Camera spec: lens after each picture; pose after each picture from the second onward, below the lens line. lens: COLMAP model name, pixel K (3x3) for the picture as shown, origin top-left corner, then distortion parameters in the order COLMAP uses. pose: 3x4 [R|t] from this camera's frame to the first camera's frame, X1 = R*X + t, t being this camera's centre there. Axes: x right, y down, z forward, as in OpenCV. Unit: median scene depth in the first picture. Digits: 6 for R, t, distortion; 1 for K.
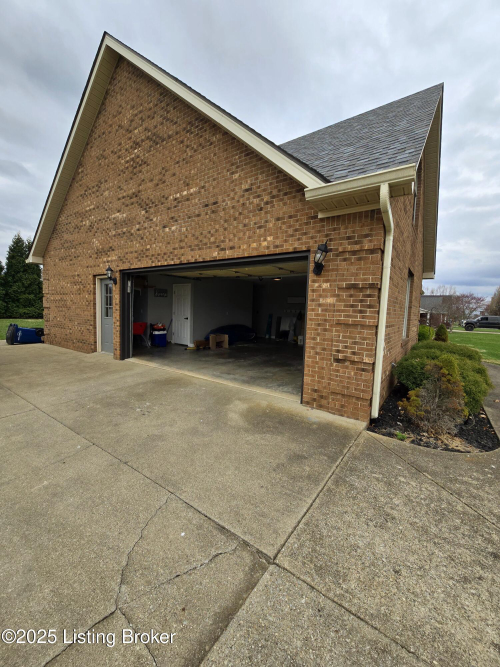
lens RADIAL K [[270.2, 0, 250.0], [0, 270.2, 333.5], [0, 0, 1]] dist [-0.000299, -0.000031]
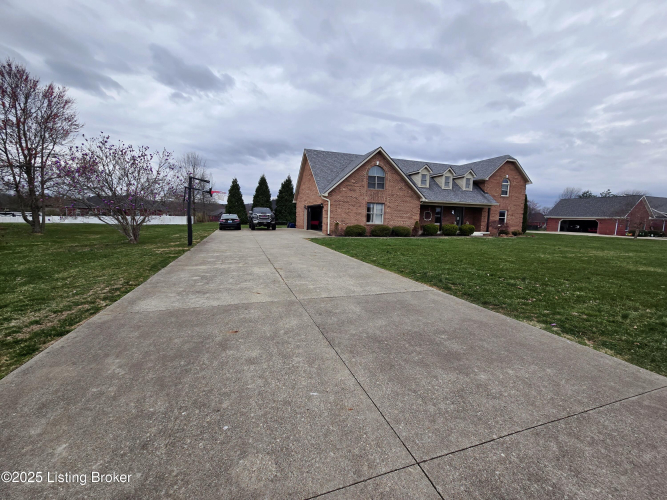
lens RADIAL K [[270.2, 0, 333.5], [0, 270.2, 250.0], [0, 0, 1]] dist [-0.000299, -0.000031]
pose [[0.807370, 0.048425, -0.588055, 2.043150], [-0.043282, 0.998802, 0.022825, 0.279615], [0.588456, 0.007024, 0.808499, -1.818023]]
